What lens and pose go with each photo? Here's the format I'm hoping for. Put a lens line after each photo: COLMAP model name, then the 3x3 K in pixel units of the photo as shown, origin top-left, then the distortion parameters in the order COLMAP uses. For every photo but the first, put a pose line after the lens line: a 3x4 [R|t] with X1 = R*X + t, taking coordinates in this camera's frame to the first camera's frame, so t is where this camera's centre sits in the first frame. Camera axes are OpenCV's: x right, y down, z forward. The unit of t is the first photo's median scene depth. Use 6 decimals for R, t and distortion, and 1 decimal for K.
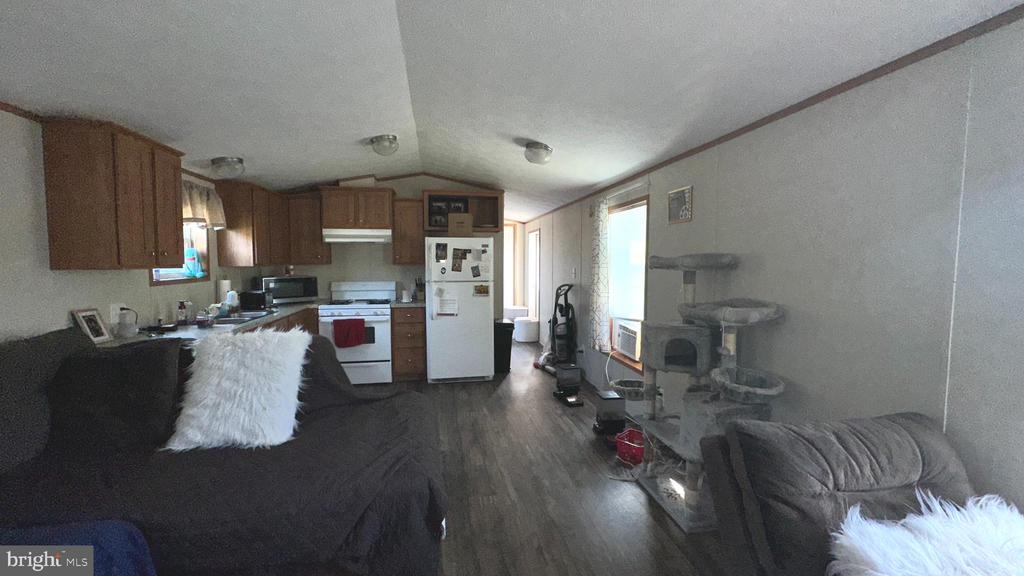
lens RADIAL K [[411.5, 0, 513.5], [0, 411.5, 287.1], [0, 0, 1]] dist [-0.002888, 0.000565]
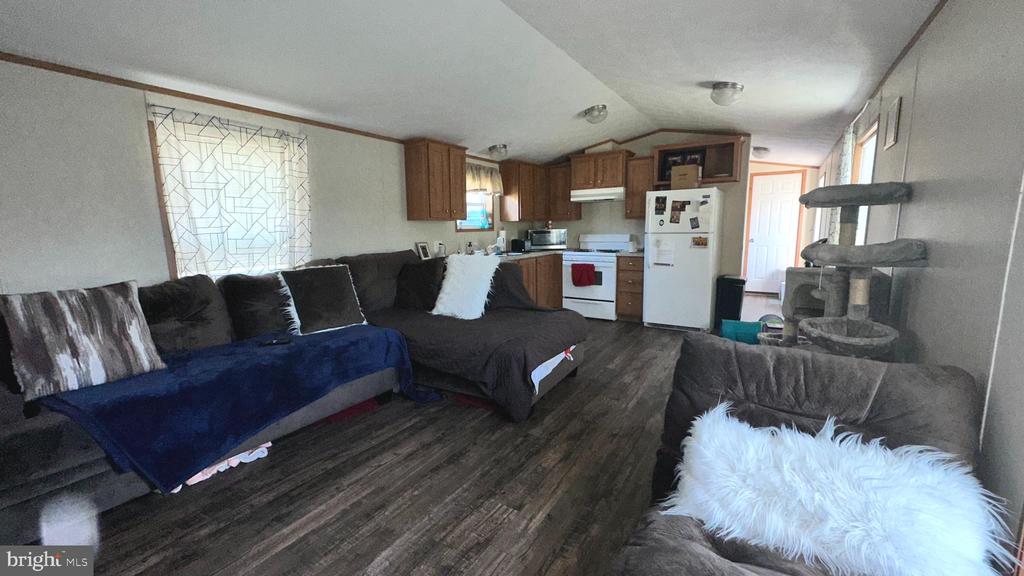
lens RADIAL K [[411.5, 0, 509.3], [0, 411.5, 289.0], [0, 0, 1]] dist [-0.002888, 0.000565]
pose [[0.724766, 0.091235, -0.682928, 0.287577], [-0.028776, 0.994337, 0.102299, 0.033346], [0.688394, -0.054491, 0.723287, -0.047071]]
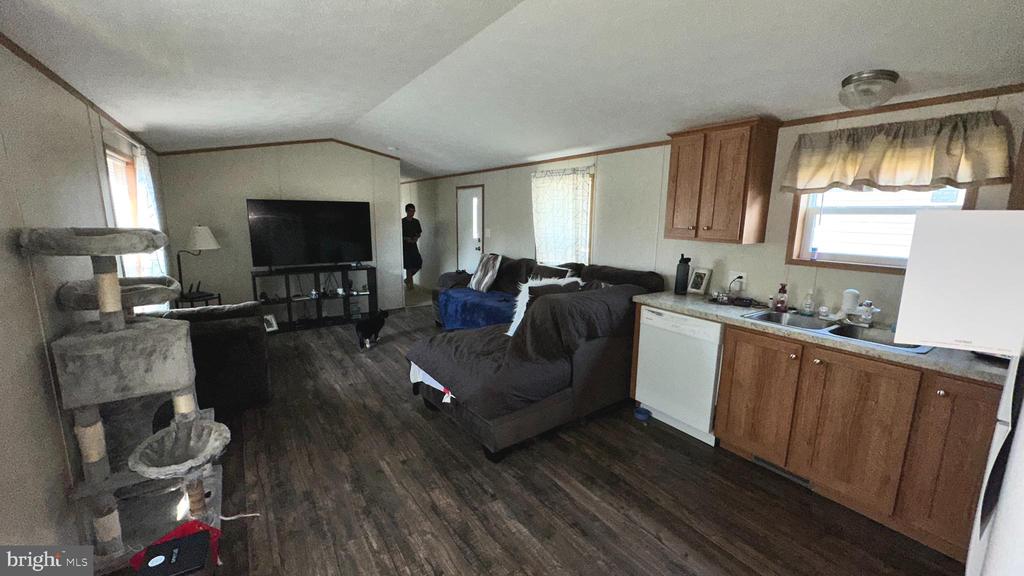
lens RADIAL K [[411.5, 0, 513.2], [0, 411.5, 287.3], [0, 0, 1]] dist [-0.002888, 0.000565]
pose [[-0.918604, 0.057243, -0.391011, 0.042841], [-0.038482, 0.971793, 0.232673, -0.095062], [0.393301, 0.228781, -0.890491, 1.058391]]
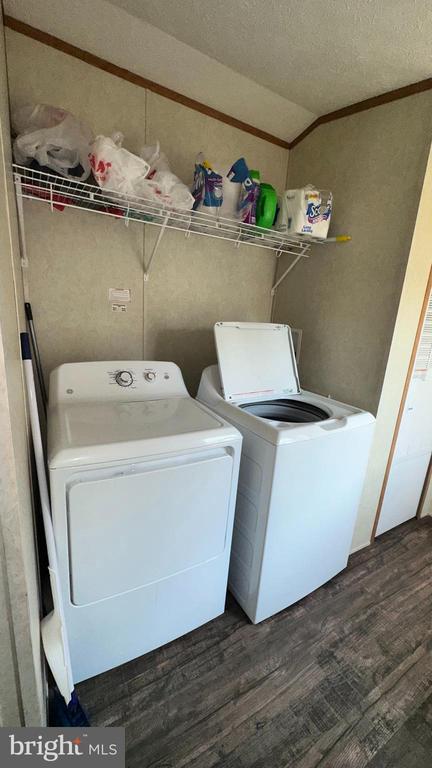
lens RADIAL K [[308.6, 0, 213.8], [0, 308.6, 381.1], [0, 0, 1]] dist [-0.002888, 0.000565]
pose [[0.331254, 0.241981, -0.911985, 0.256637], [-0.132691, 0.968896, 0.208885, -0.022646], [0.934165, 0.051819, 0.353060, 0.362750]]
